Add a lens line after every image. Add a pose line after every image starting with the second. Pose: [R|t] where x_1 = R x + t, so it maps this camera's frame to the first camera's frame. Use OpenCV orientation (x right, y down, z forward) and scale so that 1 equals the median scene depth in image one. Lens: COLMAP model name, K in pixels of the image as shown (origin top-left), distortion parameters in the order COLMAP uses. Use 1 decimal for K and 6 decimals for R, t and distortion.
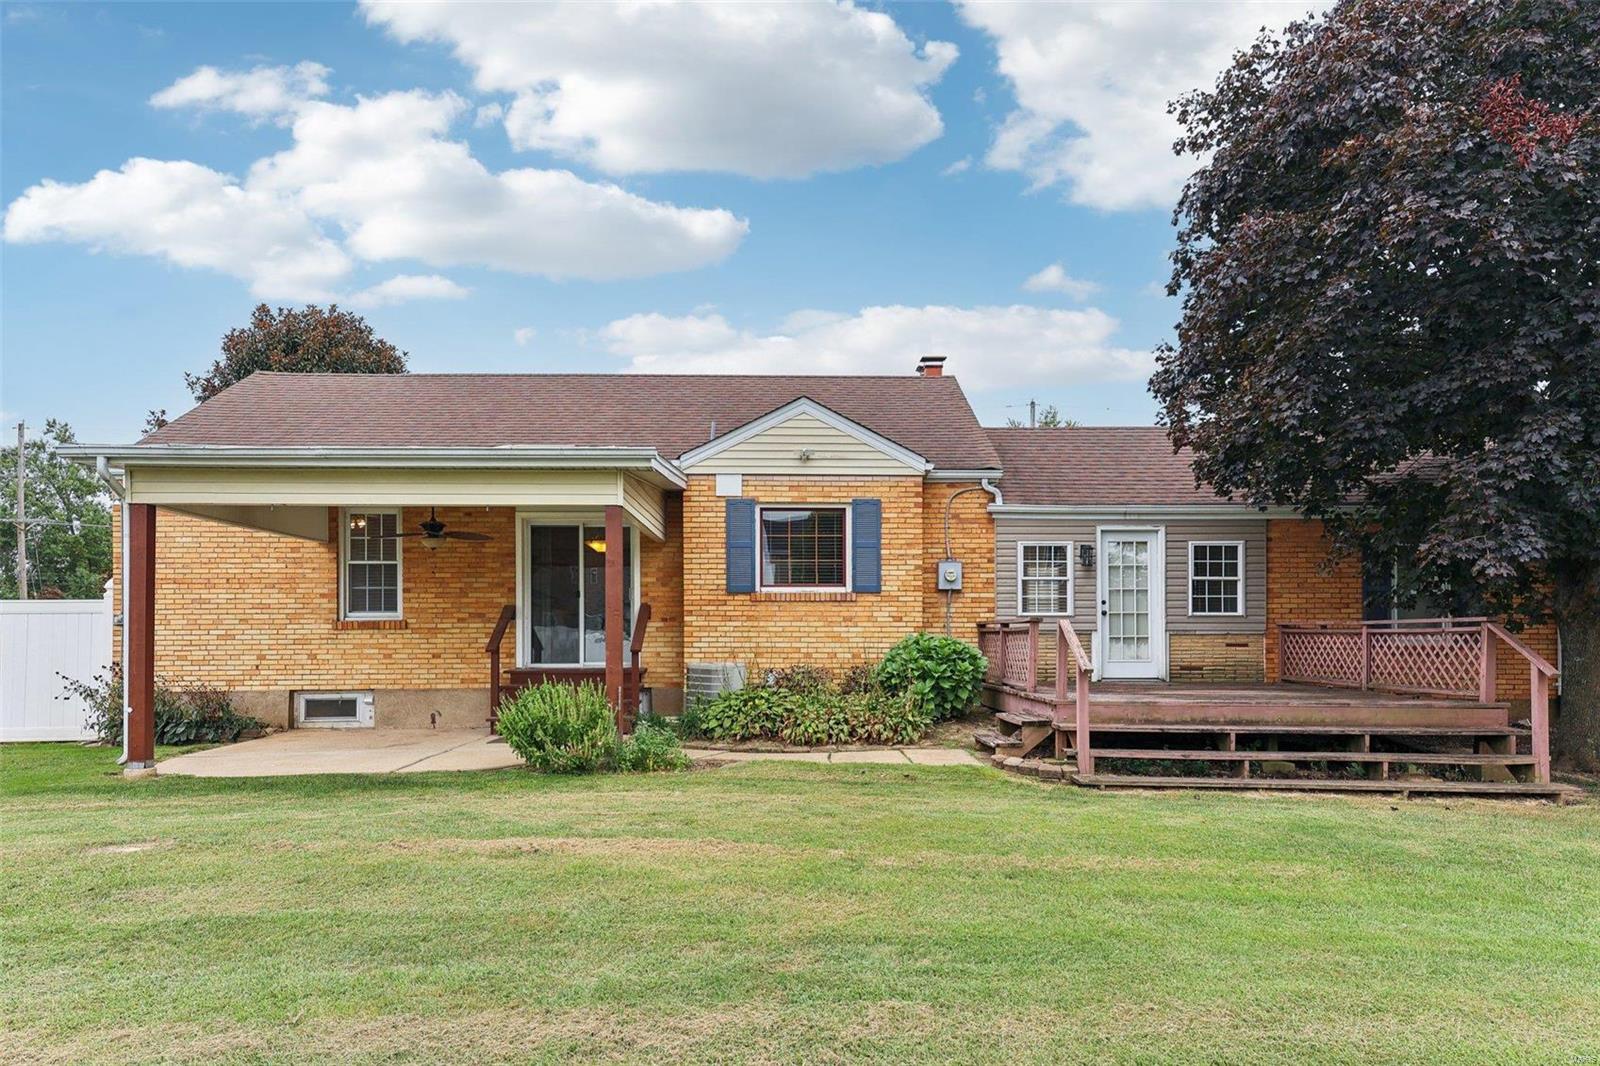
lens RADIAL K [[1078.8, 0, 798.9], [0, 1078.8, 614.4], [0, 0, 1]] dist [0.052188, 0.002724]
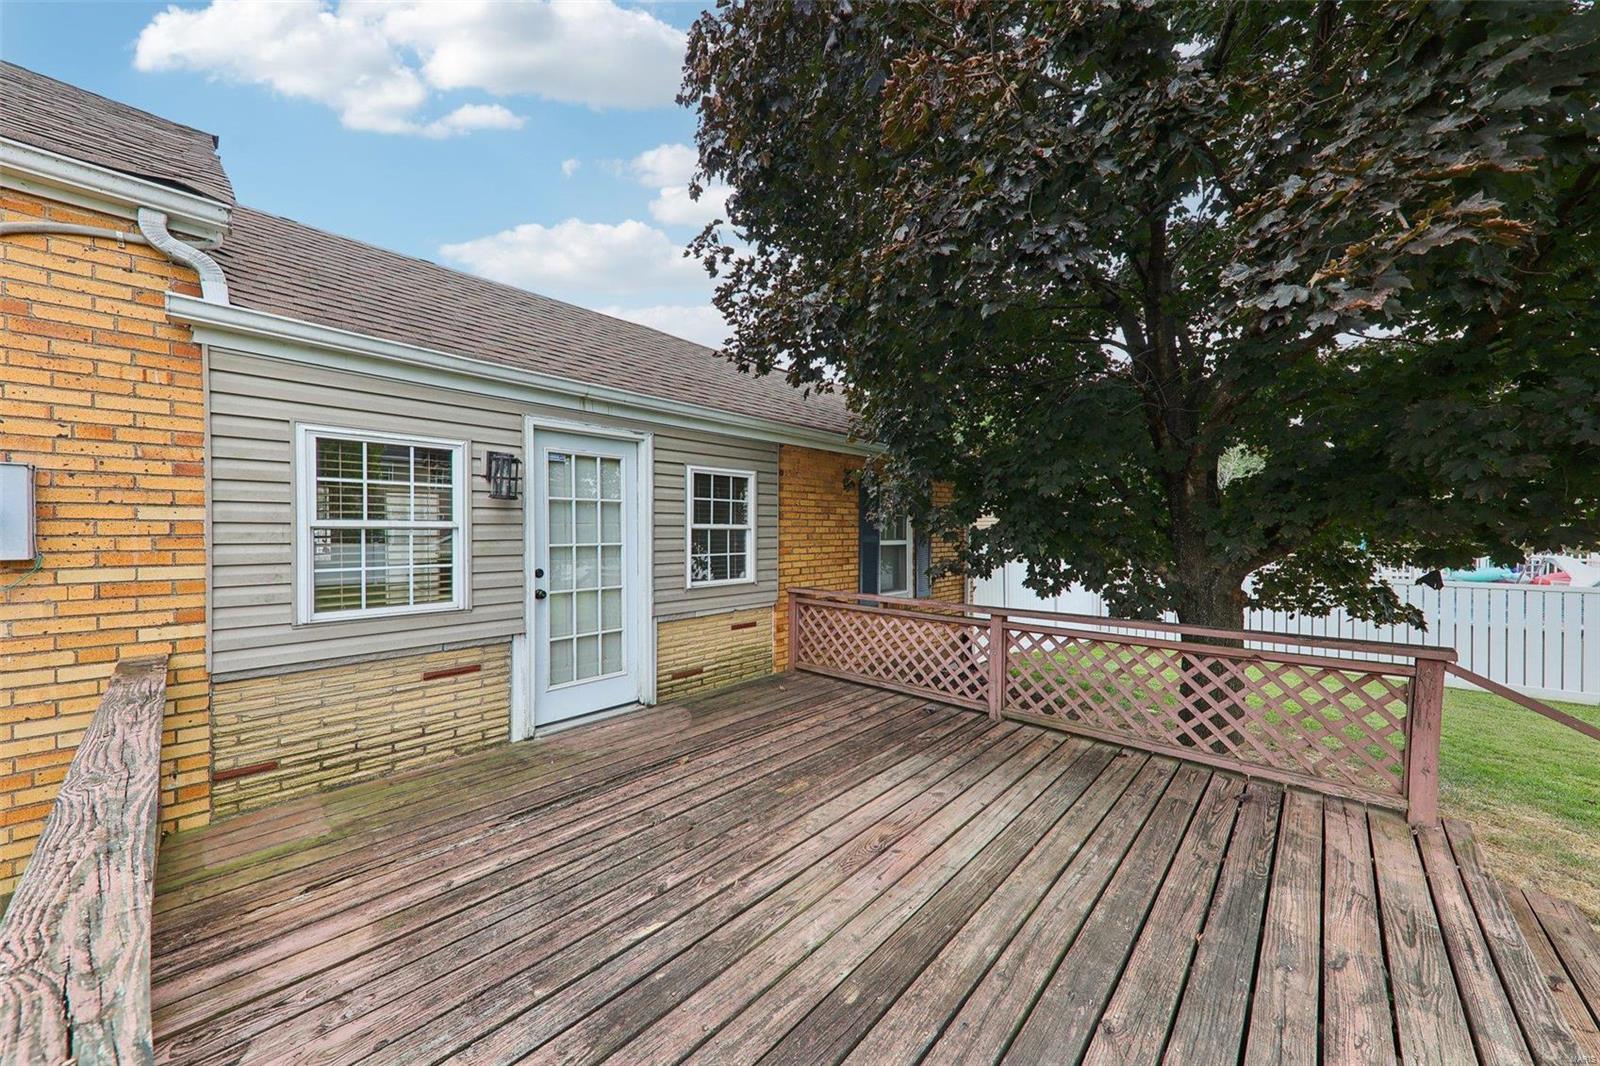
lens RADIAL K [[548.5, 0, 800.0], [0, 548.5, 533.0], [0, 0, 1]] dist [0.016598, -0.000057]
pose [[0.705646, -0.001926, 0.708562, 0.190722], [-0.012010, 0.999820, 0.014678, -0.035289], [-0.708463, -0.018867, 0.705496, 0.752022]]
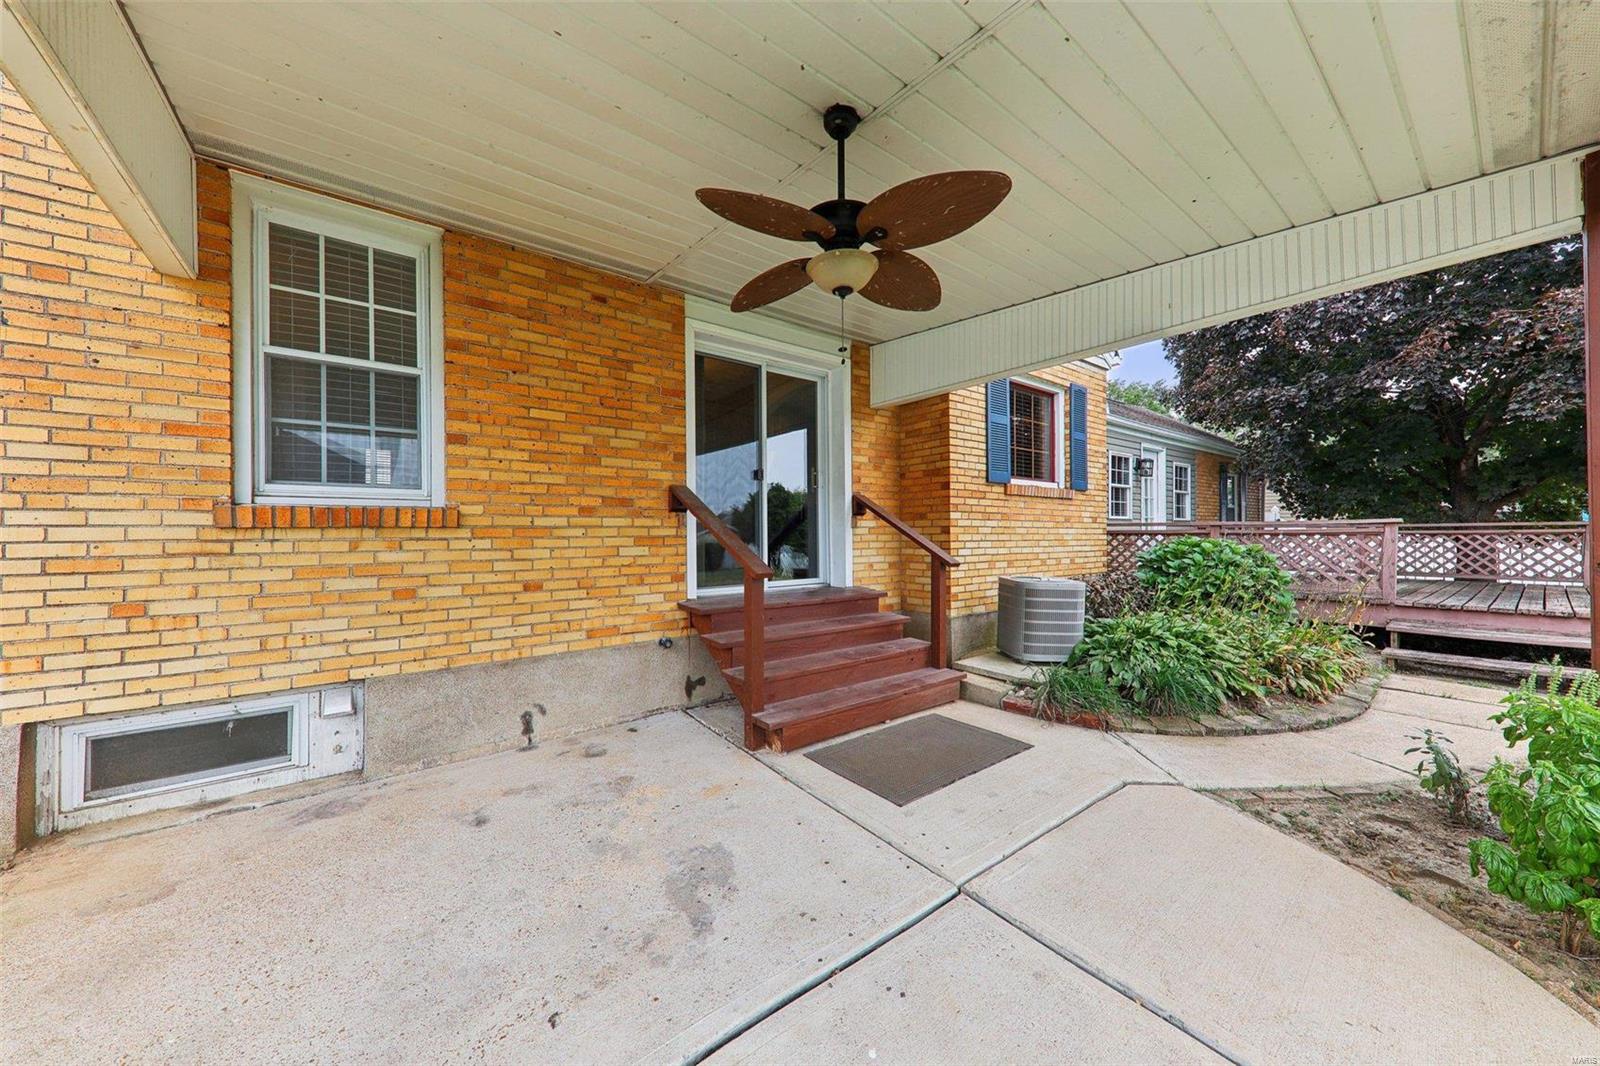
lens RADIAL K [[548.5, 0, 800.0], [0, 548.5, 533.0], [0, 0, 1]] dist [0.016598, -0.000057]
pose [[0.807551, -0.000270, 0.589797, -0.380965], [-0.008260, 0.999897, 0.011766, 0.011571], [-0.589740, -0.014374, 0.807466, 0.741447]]
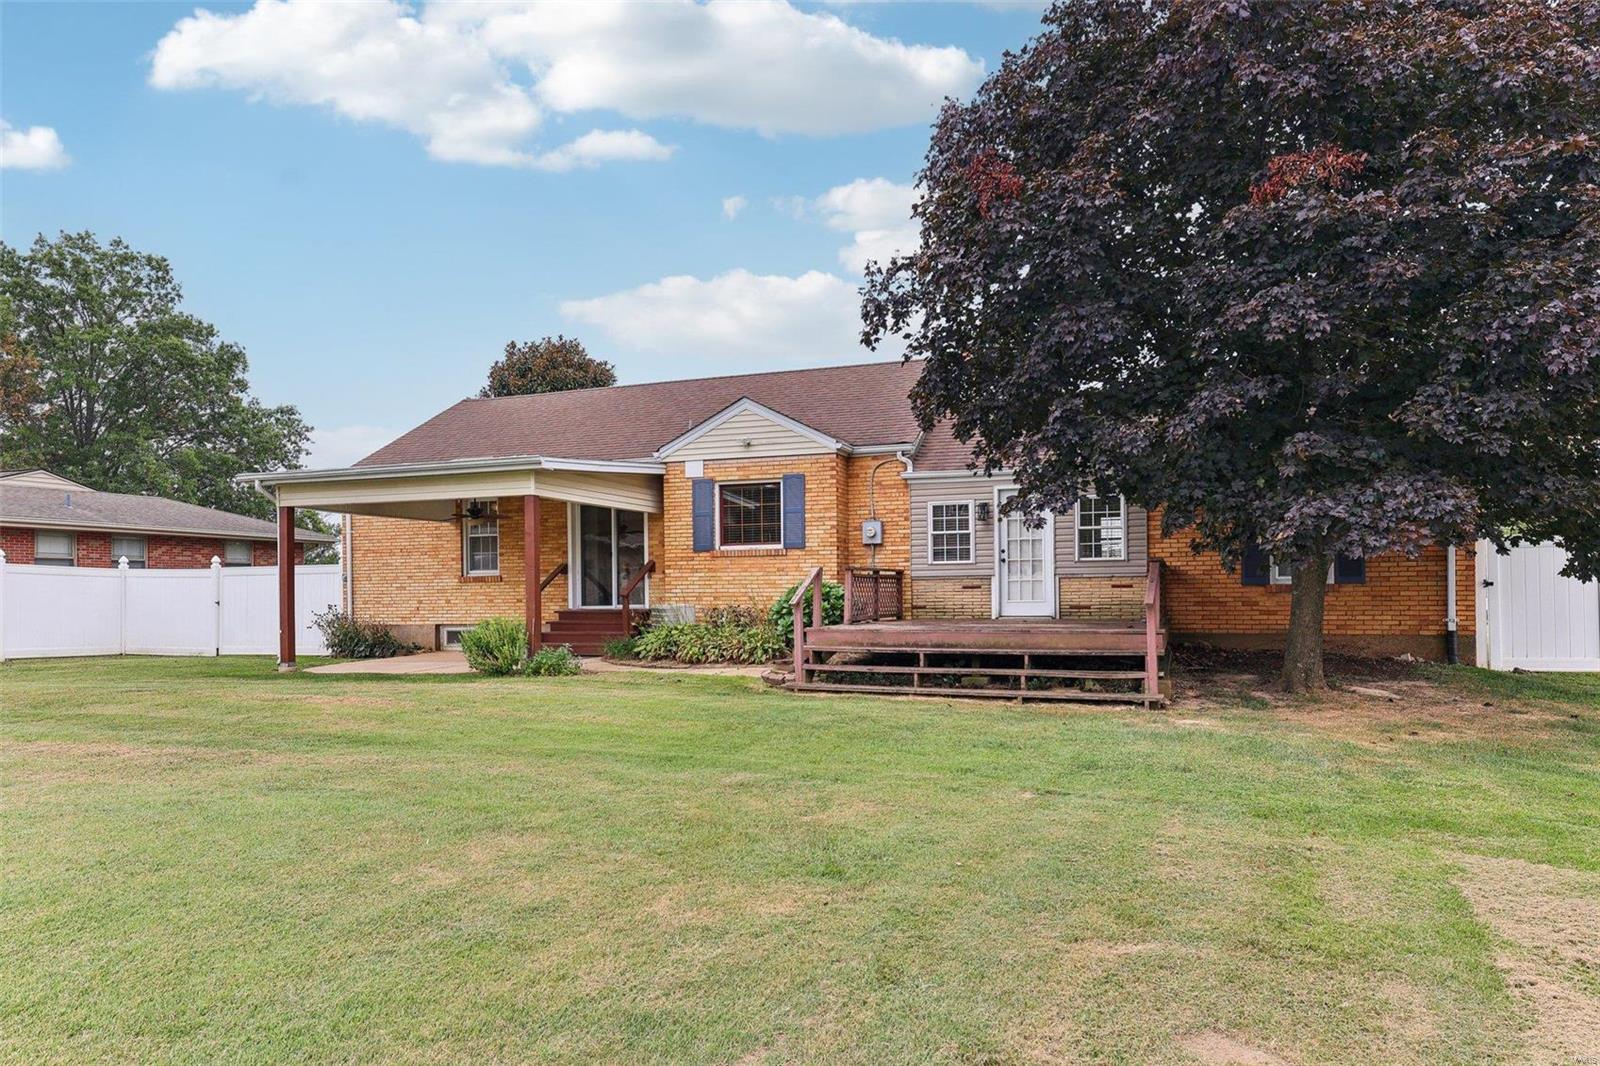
lens RADIAL K [[1081.6, 0, 782.8], [0, 1081.6, 565.5], [0, 0, 1]] dist [0.003218, 0.003289]
pose [[0.928902, -0.018383, -0.369869, 0.500681], [0.017576, 0.999830, -0.005551, 0.006585], [0.369908, -0.001344, 0.929067, -0.173984]]
